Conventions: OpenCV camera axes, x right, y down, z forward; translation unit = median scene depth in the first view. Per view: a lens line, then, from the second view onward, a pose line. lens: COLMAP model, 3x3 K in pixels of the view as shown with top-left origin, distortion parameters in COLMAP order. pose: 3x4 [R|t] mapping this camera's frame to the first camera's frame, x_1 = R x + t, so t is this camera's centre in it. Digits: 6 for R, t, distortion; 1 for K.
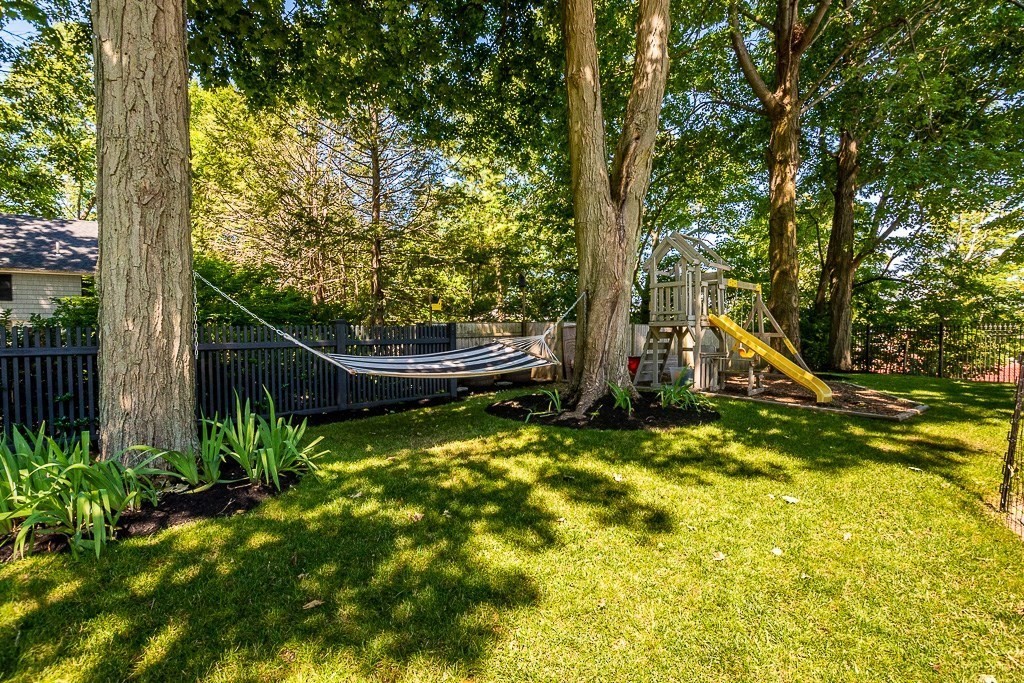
lens RADIAL K [[452.2, 0, 512.1], [0, 452.2, 337.4], [0, 0, 1]] dist [-0.035627, 0.003620]
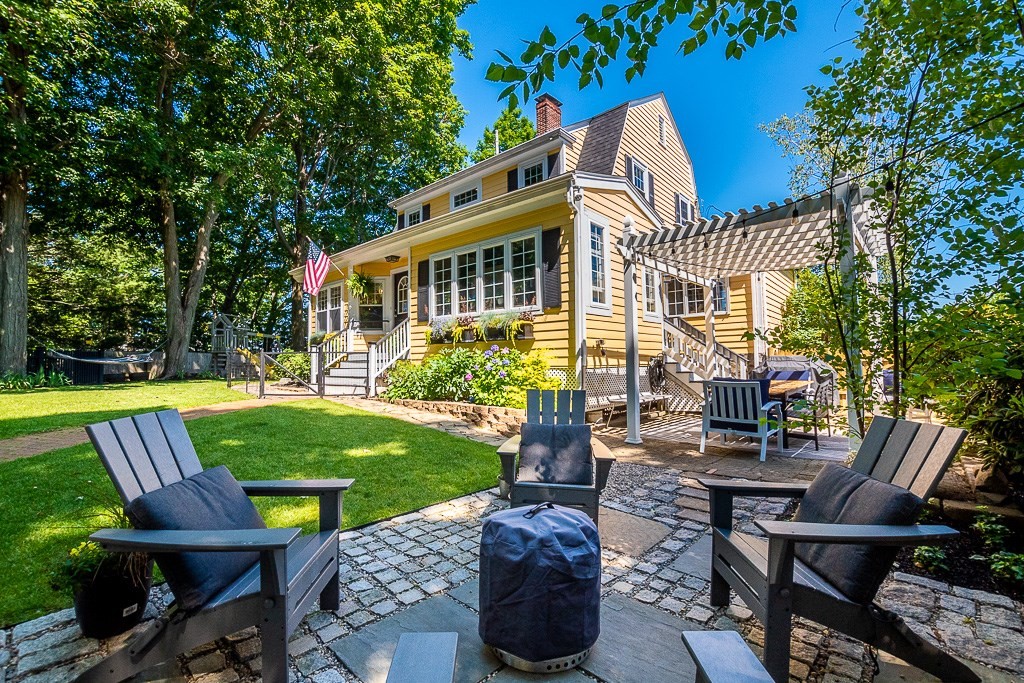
lens RADIAL K [[452.2, 0, 513.0], [0, 452.2, 342.4], [0, 0, 1]] dist [-0.035627, 0.003620]
pose [[0.770482, 0.023960, 0.637011, 0.022330], [0.025000, 0.997389, -0.067753, 0.066357], [-0.636971, 0.068128, 0.767871, -1.006362]]
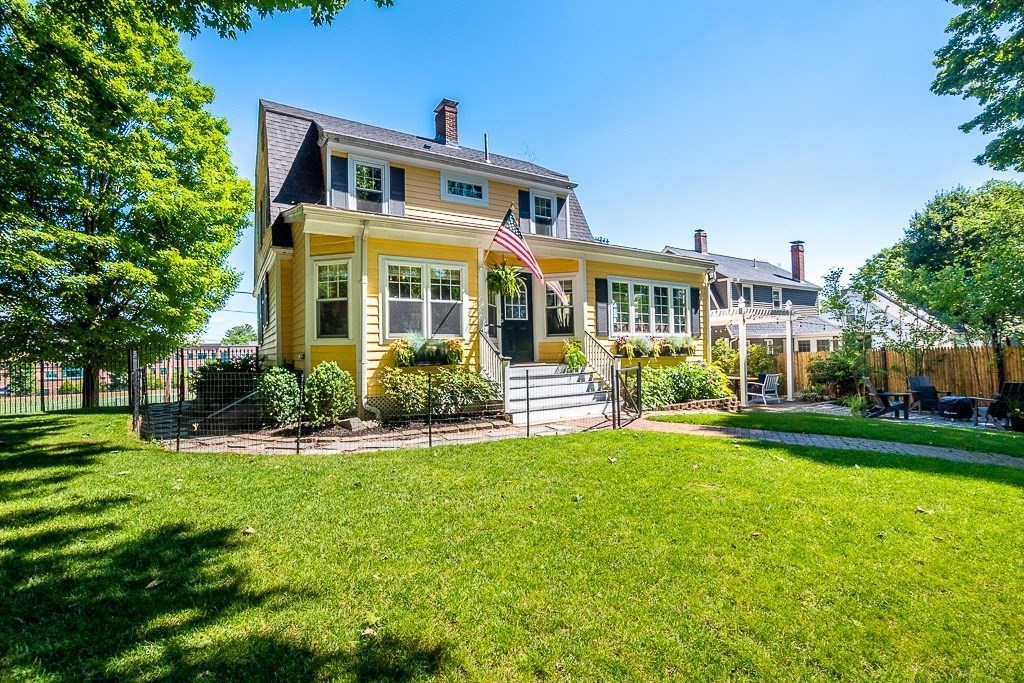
lens RADIAL K [[452.2, 0, 509.4], [0, 452.2, 343.1], [0, 0, 1]] dist [-0.035627, 0.003620]
pose [[-0.385488, 0.033239, 0.922114, -0.266773], [0.048126, 0.998715, -0.015881, -0.001506], [-0.921457, 0.038256, -0.386592, 0.057422]]
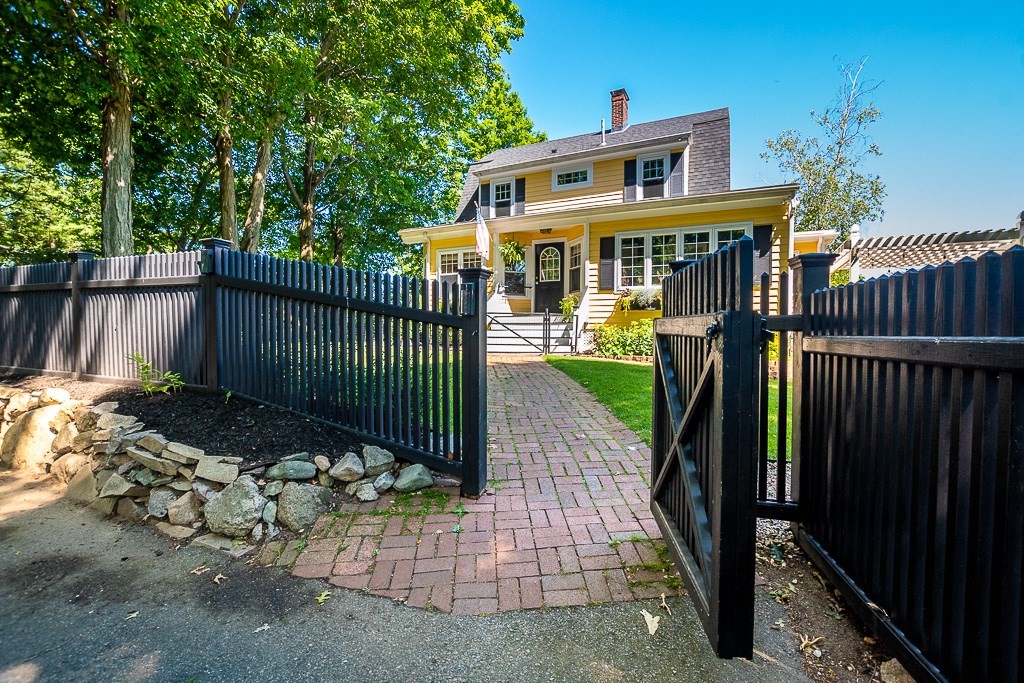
lens RADIAL K [[452.2, 0, 512.0], [0, 452.2, 341.1], [0, 0, 1]] dist [-0.035627, 0.003620]
pose [[0.568967, -0.002378, 0.822357, -0.403126], [0.010394, 0.999937, -0.004300, 0.075762], [-0.822295, 0.010994, 0.568955, -0.697715]]
